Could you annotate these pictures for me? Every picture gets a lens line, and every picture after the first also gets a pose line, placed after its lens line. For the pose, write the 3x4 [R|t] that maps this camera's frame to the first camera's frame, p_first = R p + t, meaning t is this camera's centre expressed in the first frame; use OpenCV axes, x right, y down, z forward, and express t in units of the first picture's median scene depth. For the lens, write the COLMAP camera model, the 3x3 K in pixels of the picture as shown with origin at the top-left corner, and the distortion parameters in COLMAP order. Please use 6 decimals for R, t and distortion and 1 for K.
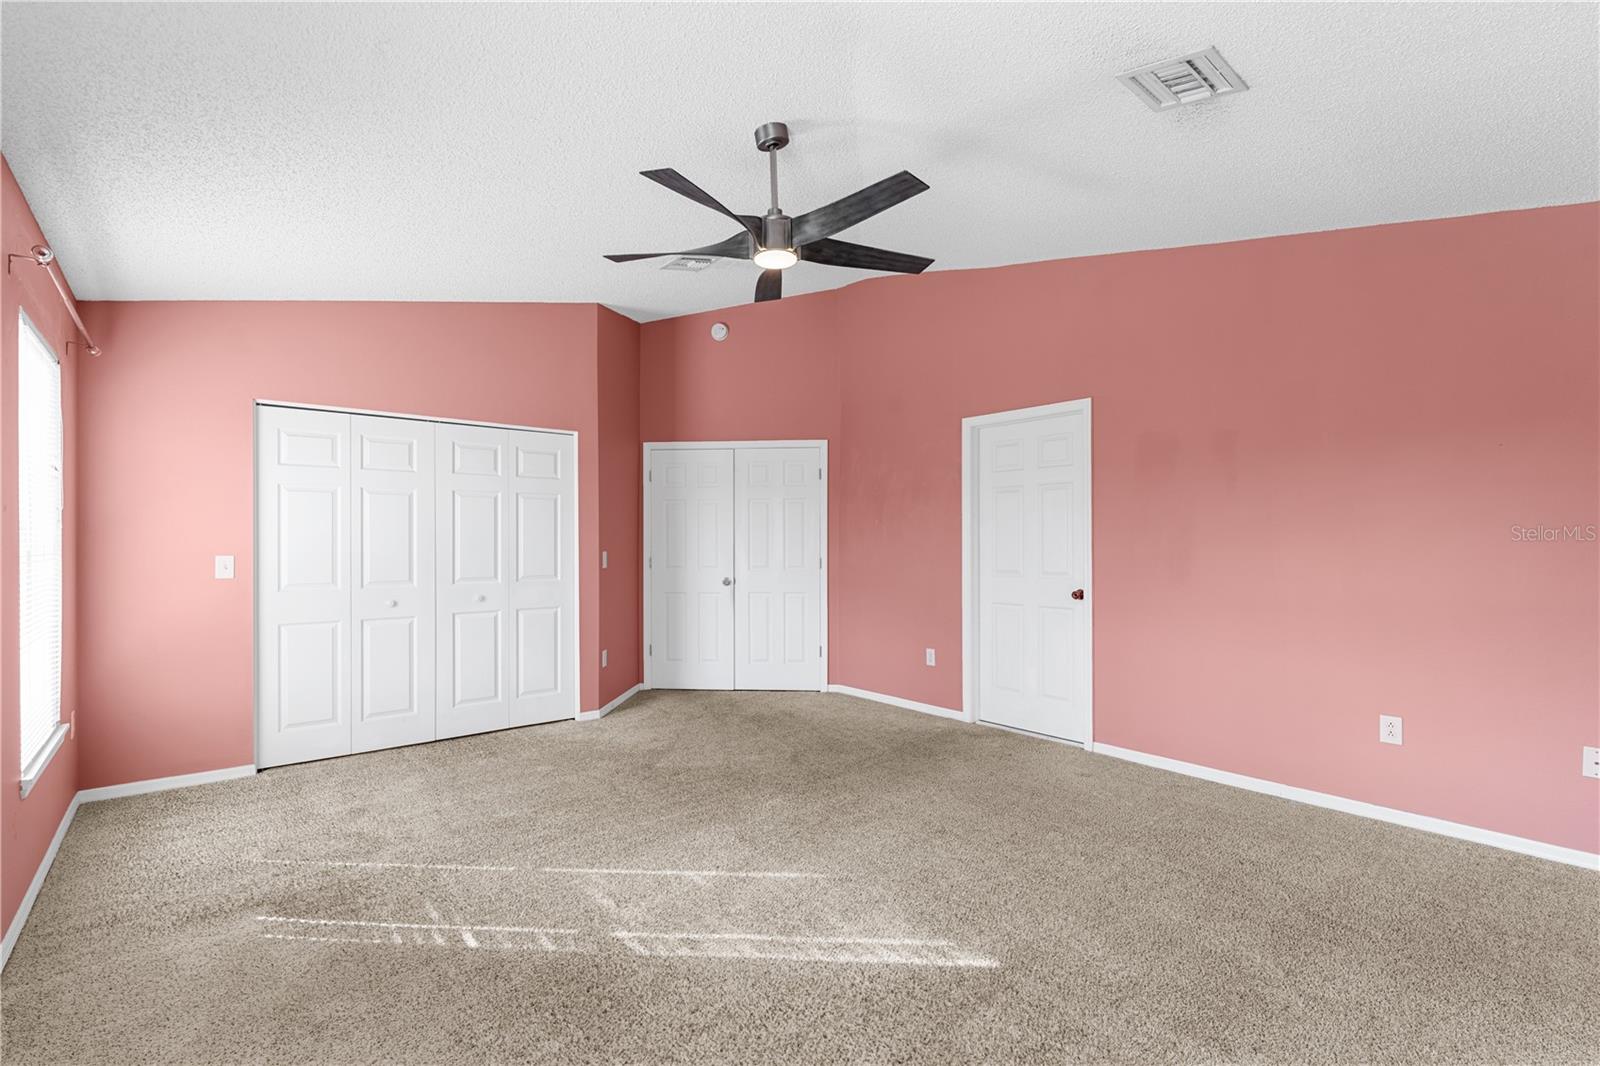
lens RADIAL K [[723.2, 0, 801.9], [0, 723.2, 545.6], [0, 0, 1]] dist [0.001595, 0.000622]
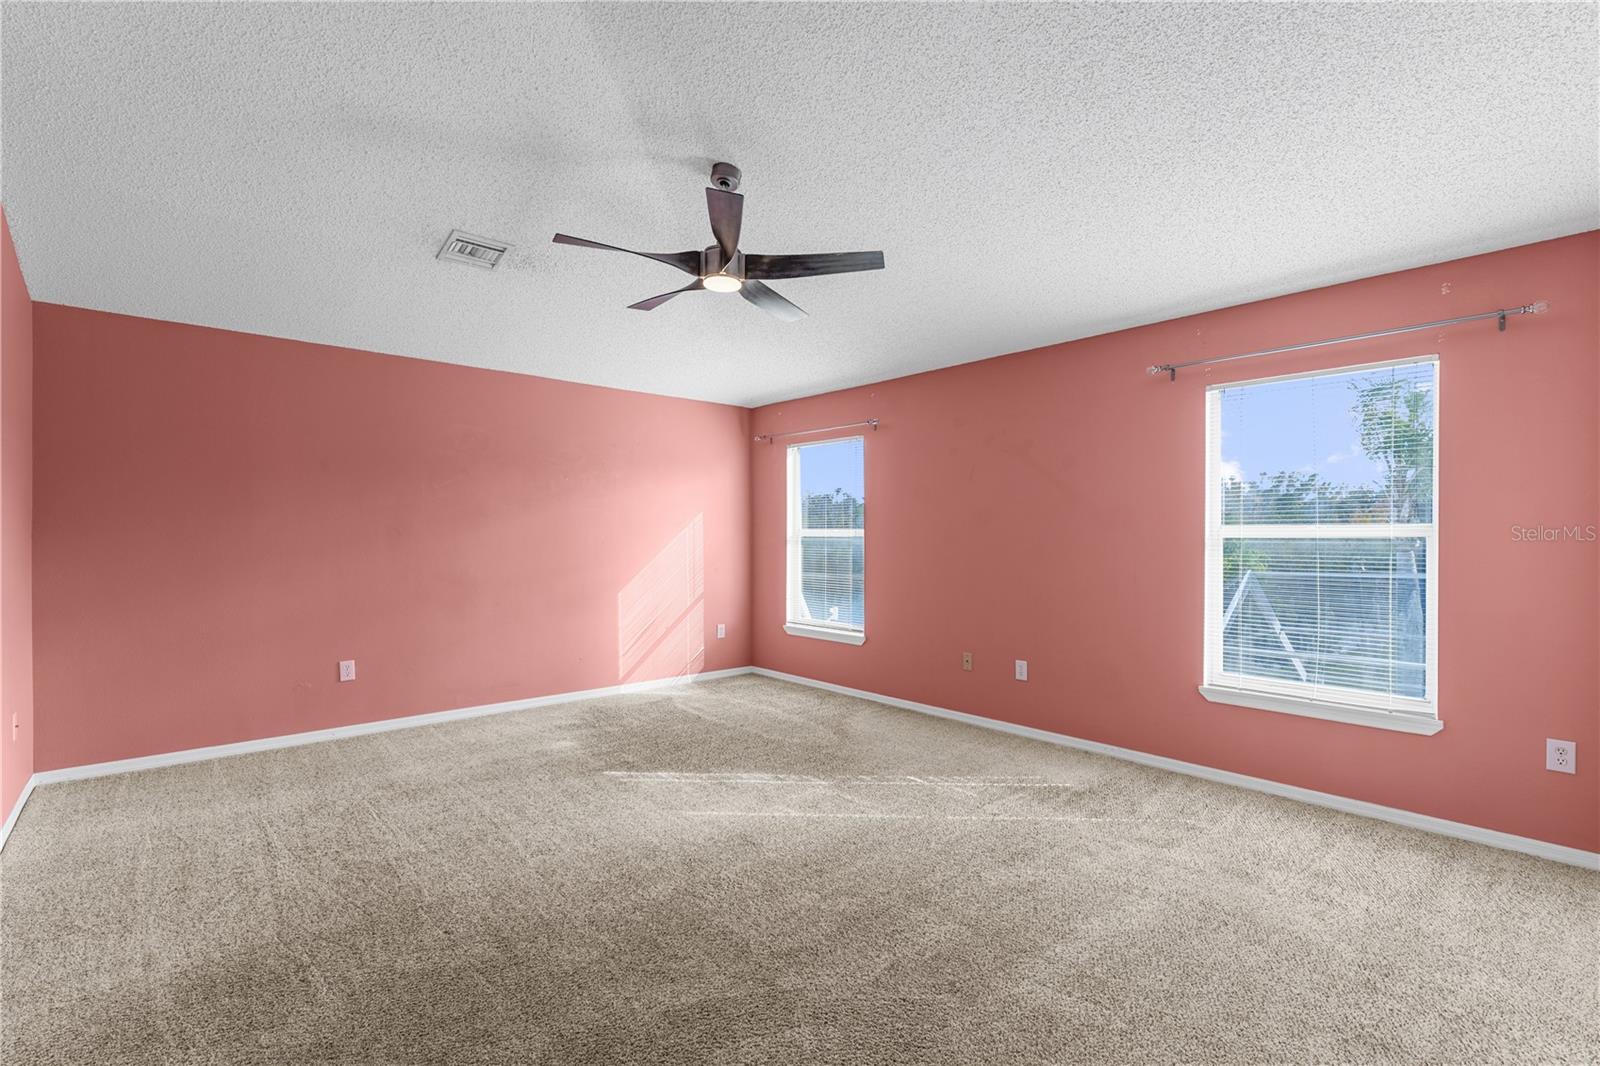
lens RADIAL K [[723.2, 0, 791.4], [0, 723.2, 524.6], [0, 0, 1]] dist [0.001595, 0.000622]
pose [[-0.999900, 0.001344, -0.014097, -0.145885], [0.001479, 0.999954, -0.009524, -0.013680], [0.014084, -0.009544, -0.999855, 2.423634]]
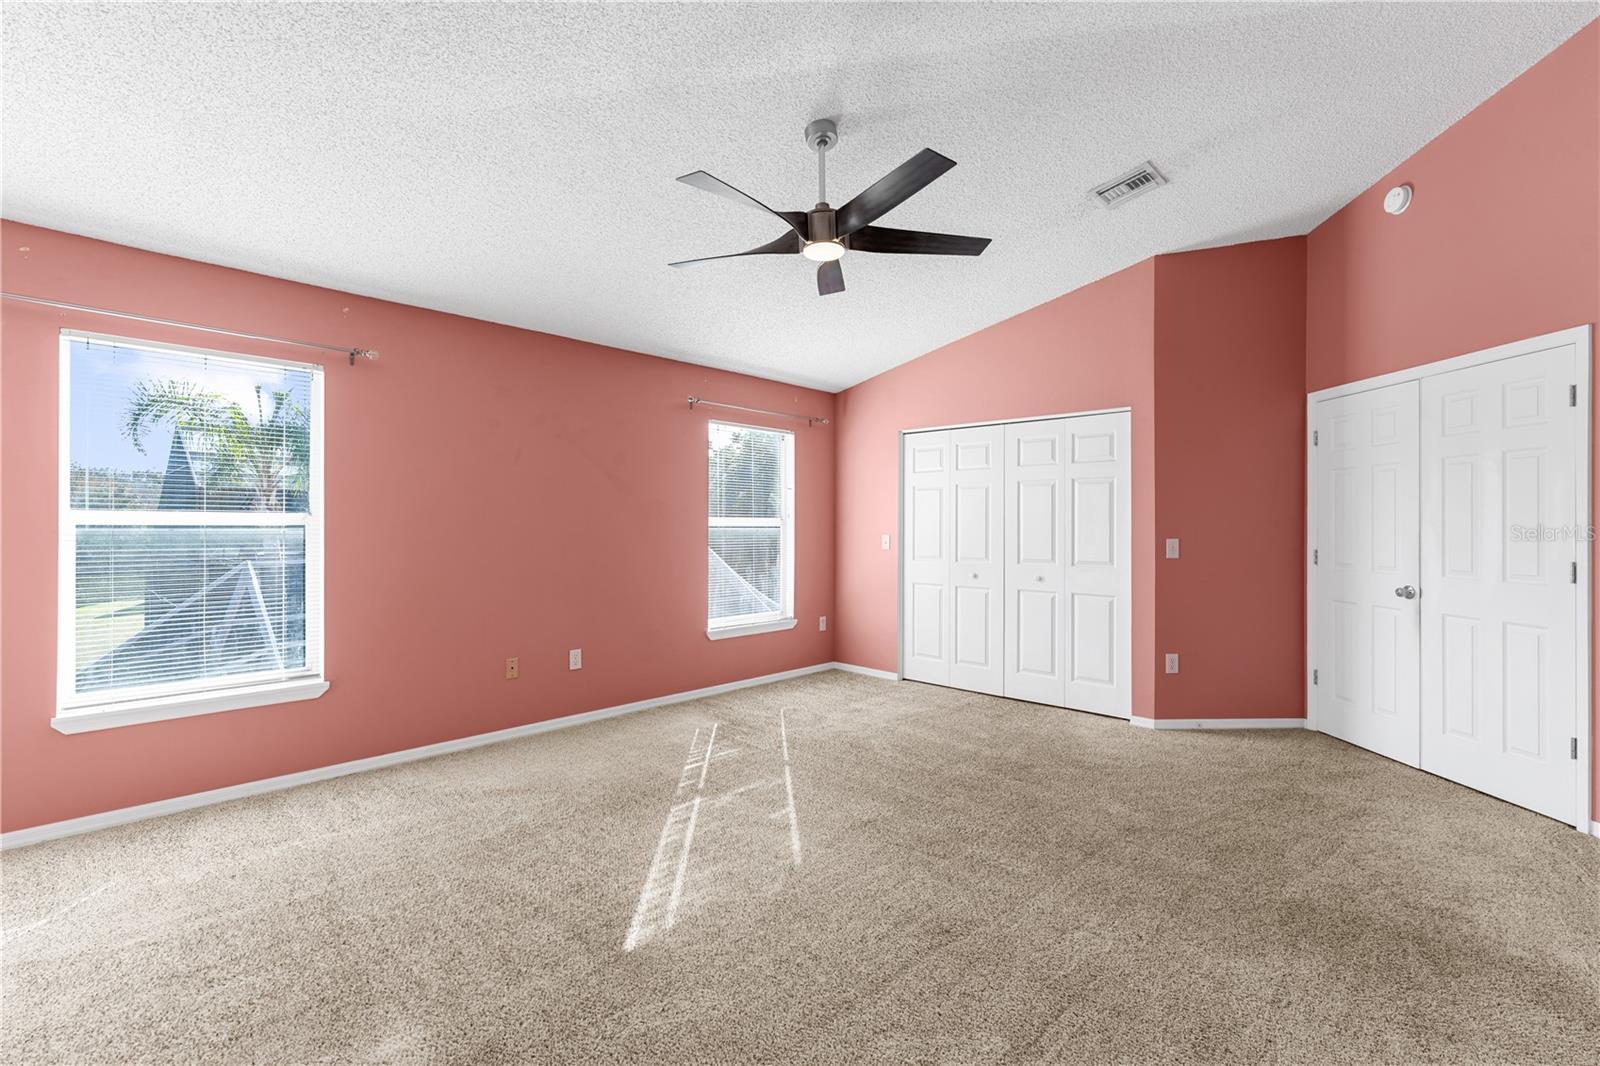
lens RADIAL K [[723.2, 0, 794.1], [0, 723.2, 534.8], [0, 0, 1]] dist [0.001595, 0.000622]
pose [[0.108080, 0.015314, -0.994024, 1.109593], [-0.010023, 0.999847, 0.014314, -0.009566], [0.994092, 0.008416, 0.108217, 0.964298]]
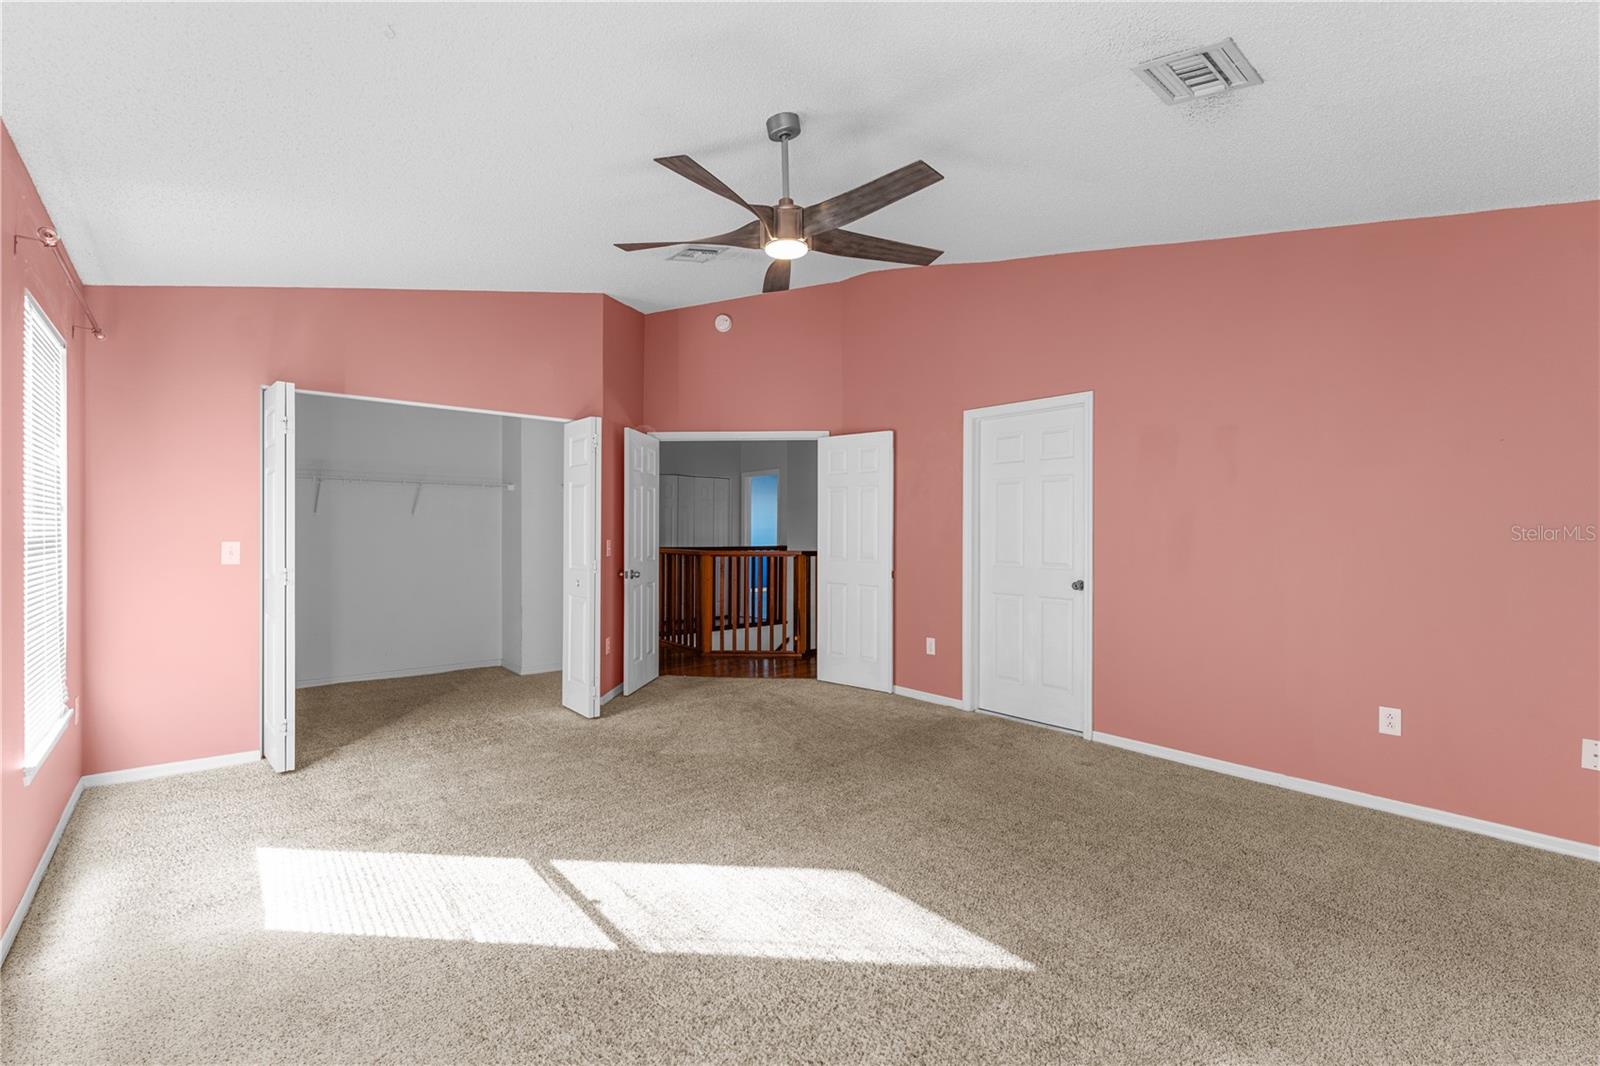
lens RADIAL K [[708.5, 0, 803.3], [0, 708.5, 536.5], [0, 0, 1]] dist [0.001936, 0.000281]
pose [[0.999948, 0.006427, 0.007905, -0.020029], [-0.006441, 0.999978, 0.001755, 0.000013], [-0.007894, -0.001806, 0.999967, 0.019326]]
